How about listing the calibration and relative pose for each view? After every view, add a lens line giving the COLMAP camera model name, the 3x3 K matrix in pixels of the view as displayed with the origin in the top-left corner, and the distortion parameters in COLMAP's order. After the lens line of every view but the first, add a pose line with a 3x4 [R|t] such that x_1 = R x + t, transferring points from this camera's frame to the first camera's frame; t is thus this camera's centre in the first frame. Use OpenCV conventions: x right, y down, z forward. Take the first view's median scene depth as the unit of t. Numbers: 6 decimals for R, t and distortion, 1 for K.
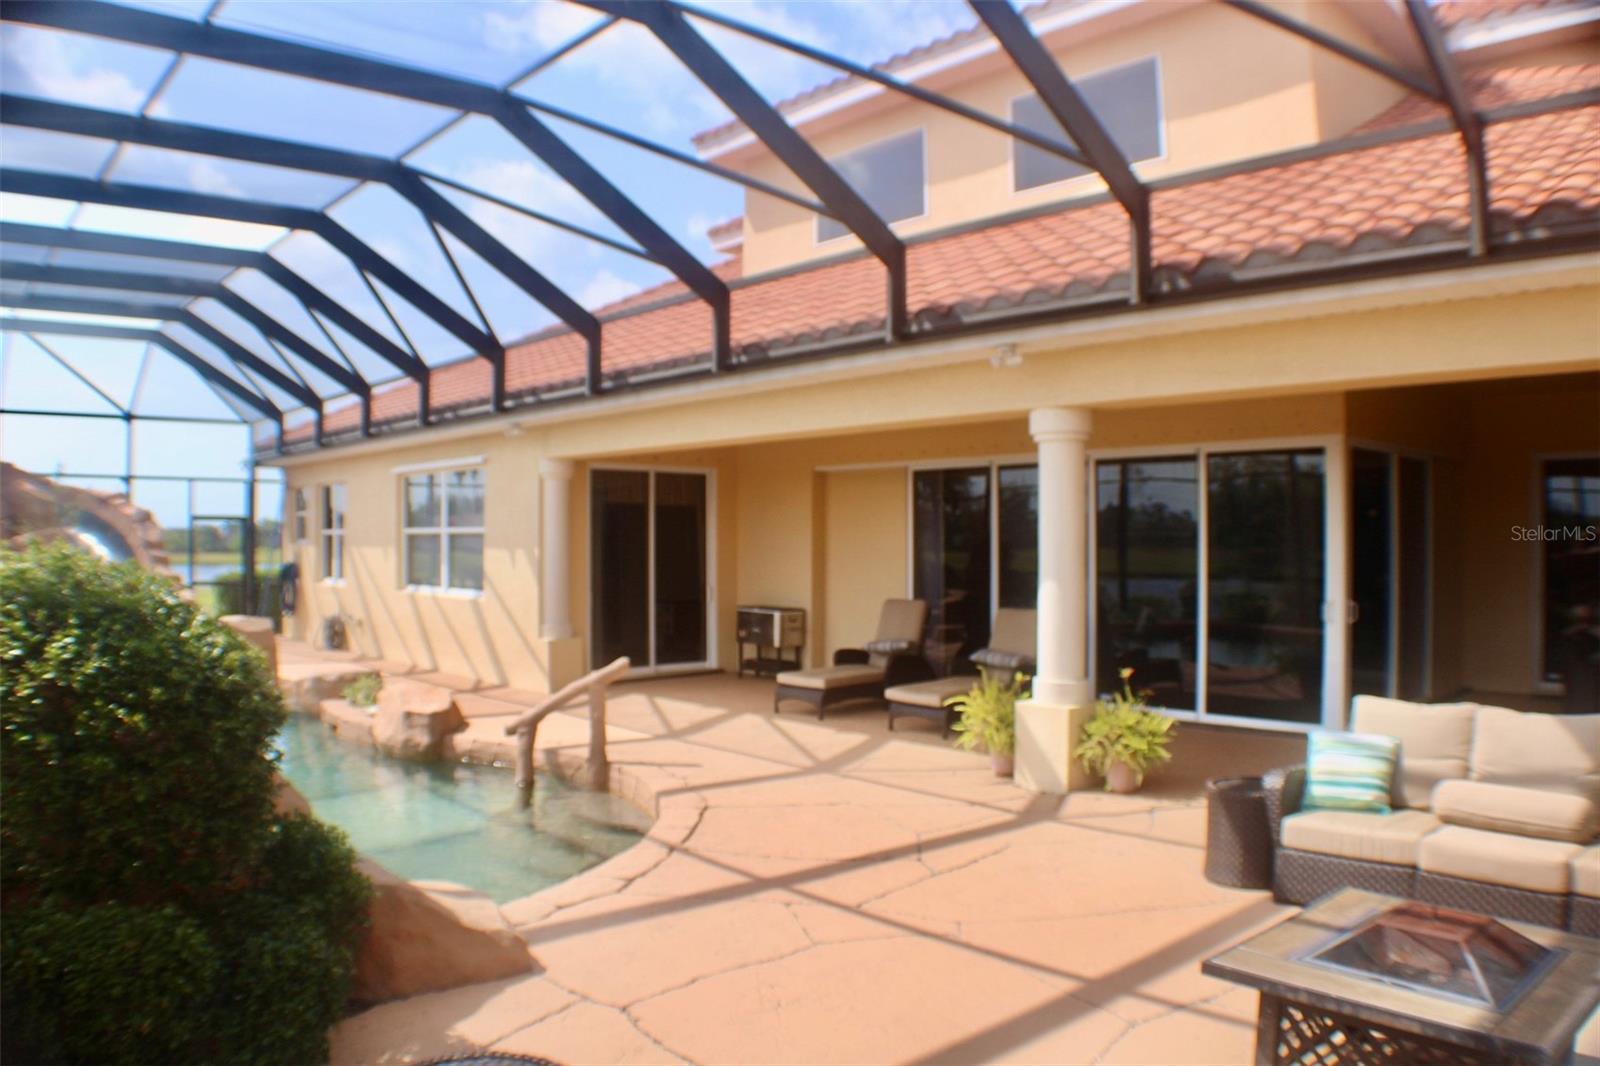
lens RADIAL K [[1178.6, 0, 811.0], [0, 1178.6, 533.7], [0, 0, 1]] dist [-0.218545, 0.083511]
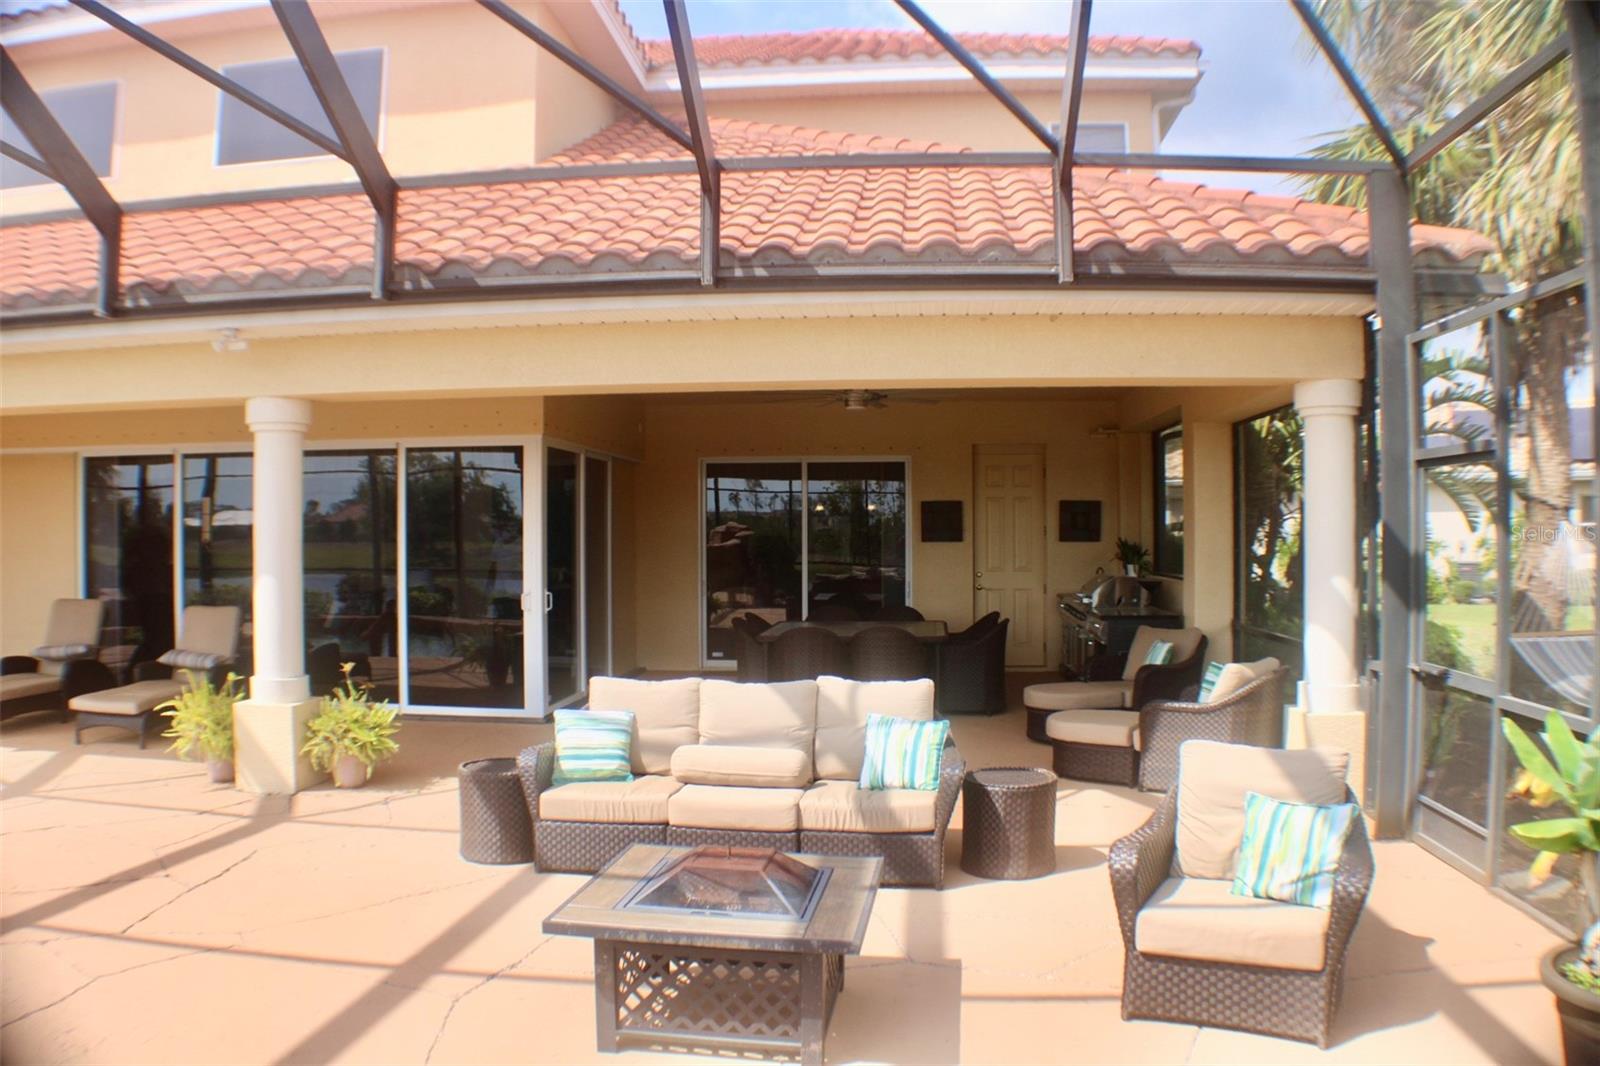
lens RADIAL K [[1178.6, 0, 811.0], [0, 1178.6, 533.7], [0, 0, 1]] dist [-0.218545, 0.083511]
pose [[0.748787, 0.000783, 0.662810, -0.074401], [-0.003714, 0.999989, 0.003015, 0.001031], [-0.662800, -0.004720, 0.748781, 0.003623]]
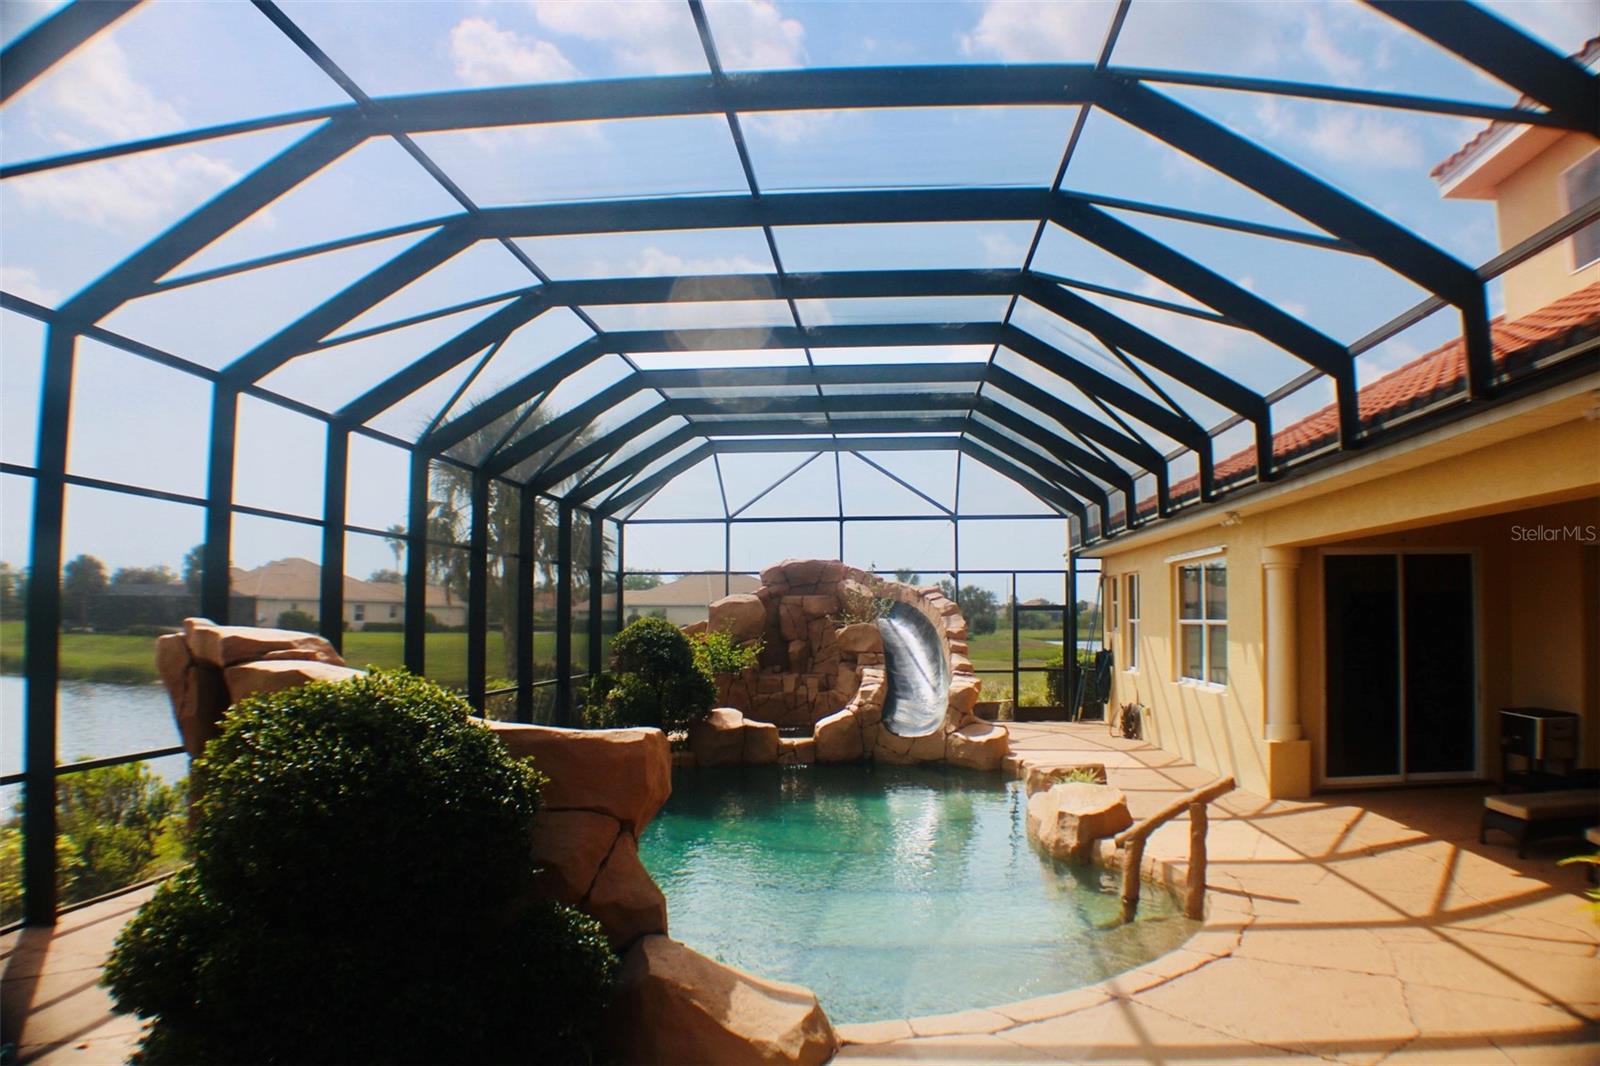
lens RADIAL K [[1178.6, 0, 811.0], [0, 1178.6, 533.7], [0, 0, 1]] dist [-0.218545, 0.083511]
pose [[0.694358, -0.052704, -0.717697, 0.285146], [0.006746, 0.997747, -0.066742, -0.026966], [0.719598, 0.041501, 0.693150, 0.157196]]
